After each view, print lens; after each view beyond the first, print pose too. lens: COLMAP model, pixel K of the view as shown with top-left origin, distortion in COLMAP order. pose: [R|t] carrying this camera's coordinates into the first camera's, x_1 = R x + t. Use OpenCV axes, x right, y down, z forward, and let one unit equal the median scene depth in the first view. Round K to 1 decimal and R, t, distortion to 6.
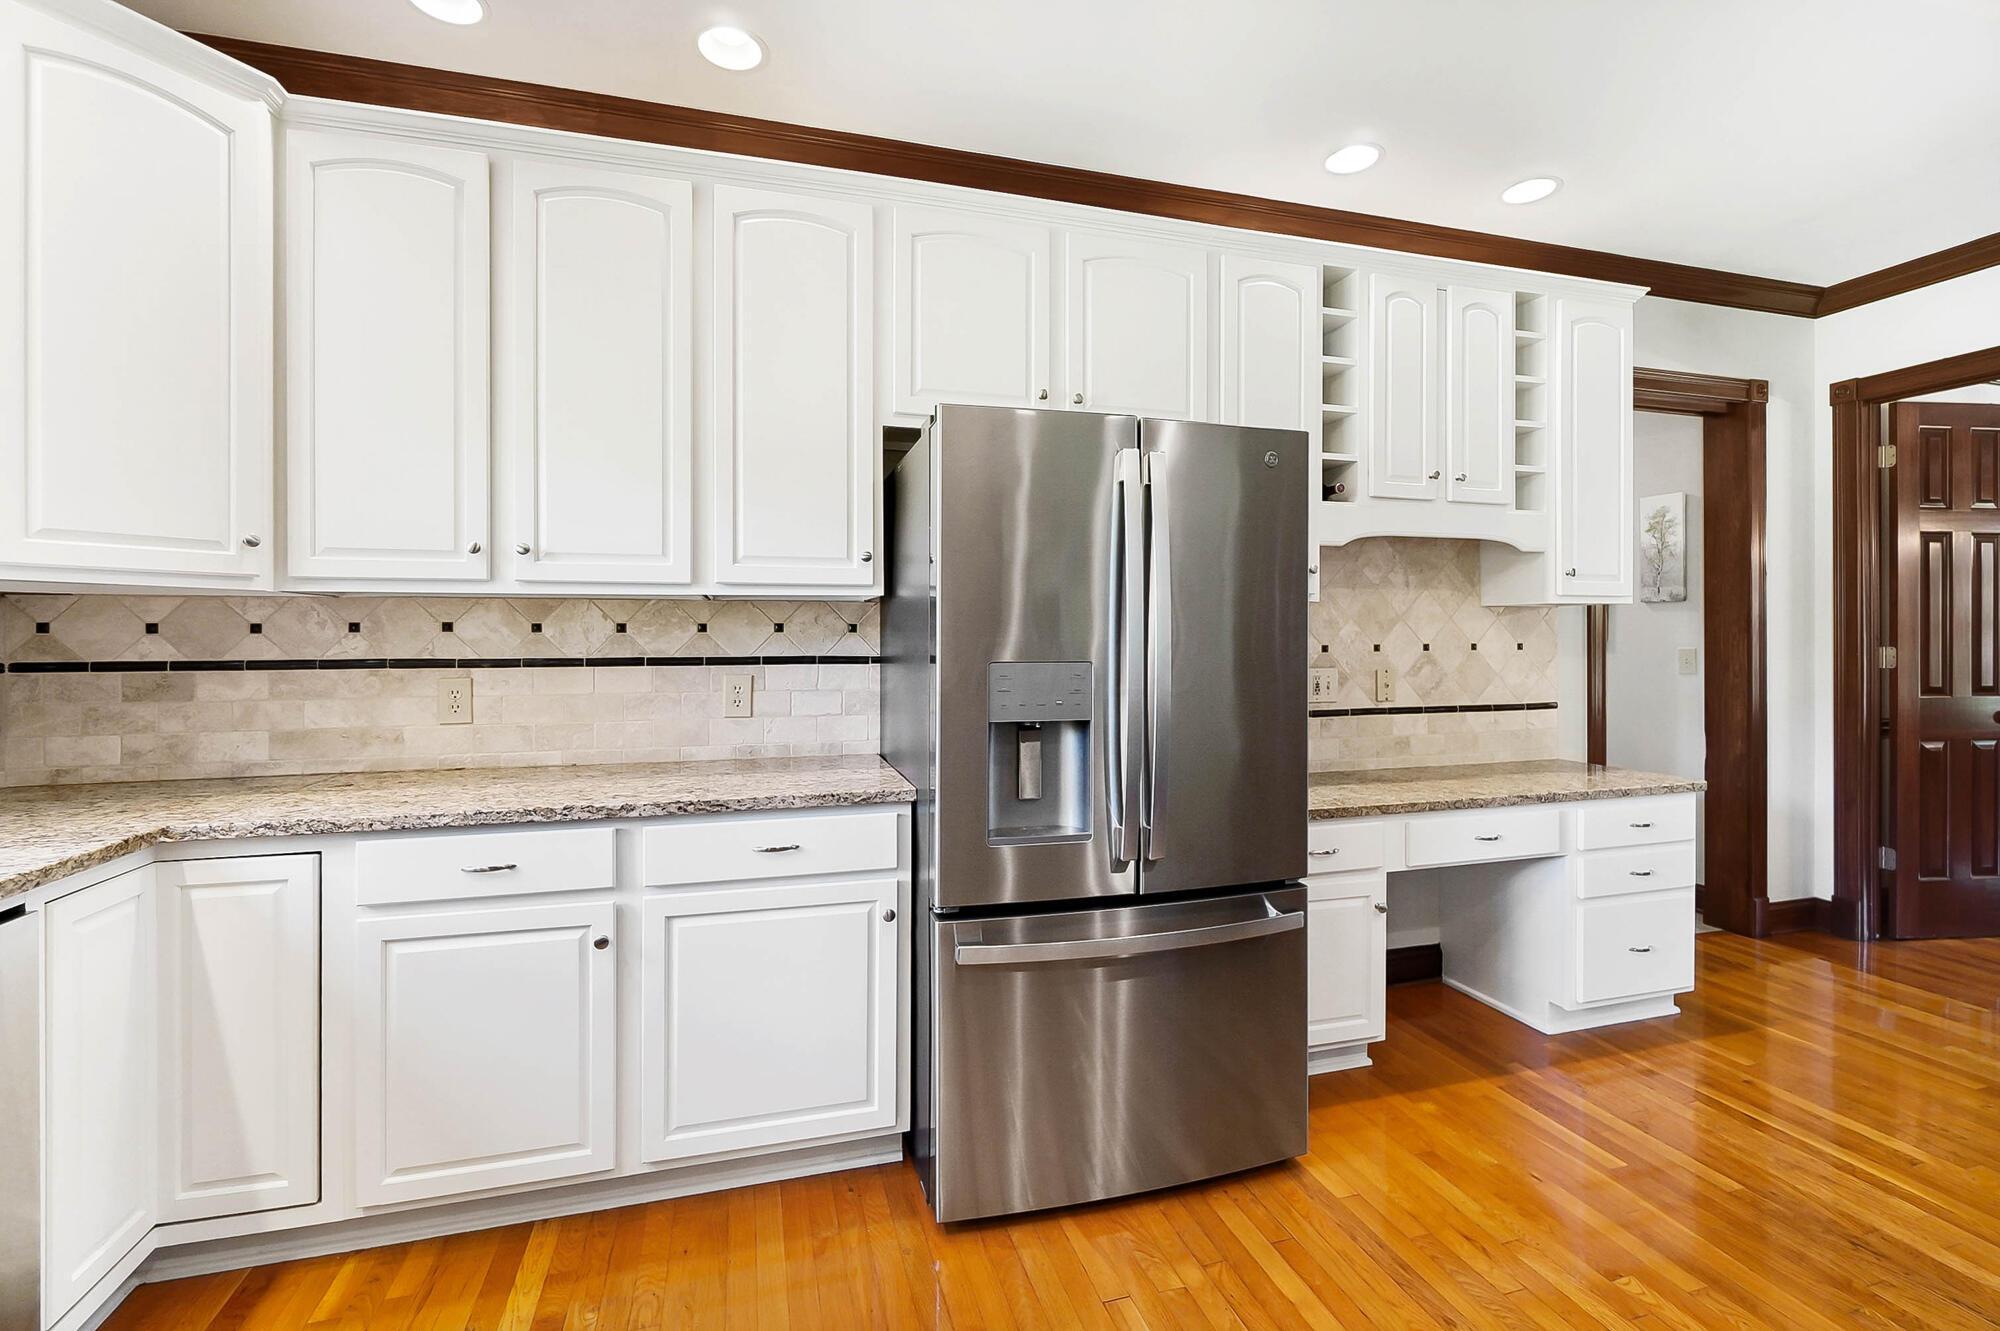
lens RADIAL K [[879.1, 0, 989.8], [0, 879.1, 633.2], [0, 0, 1]] dist [0.004153, -0.002010]
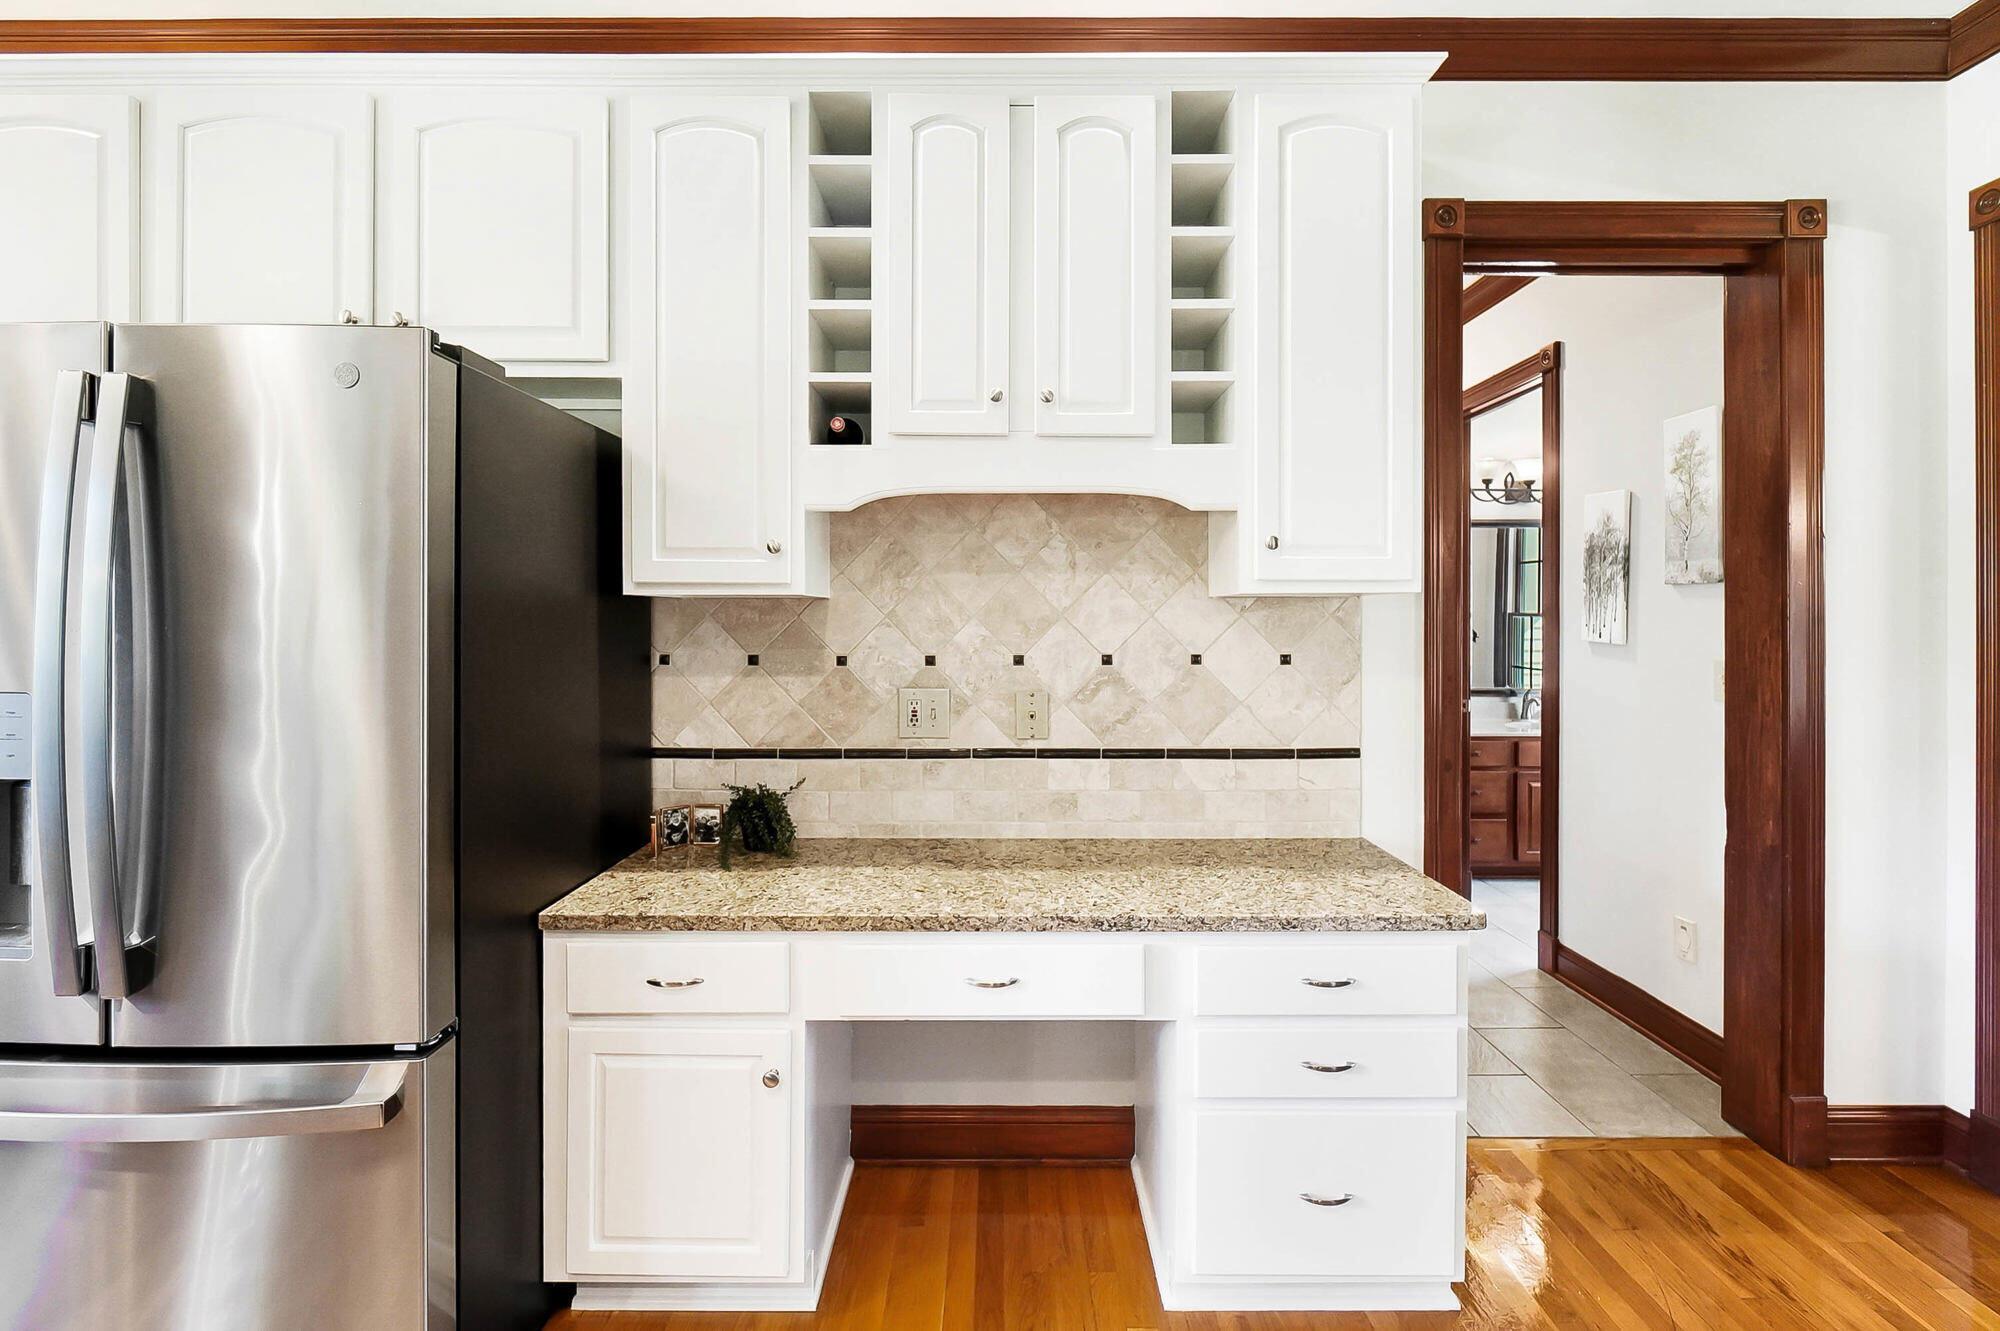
lens RADIAL K [[879.1, 0, 1013.8], [0, 879.1, 615.2], [0, 0, 1]] dist [0.004153, -0.002010]
pose [[0.959170, 0.002024, -0.282824, 0.616584], [-0.001029, 0.999993, 0.003669, -0.019888], [0.282829, -0.003228, 0.959165, 0.342139]]
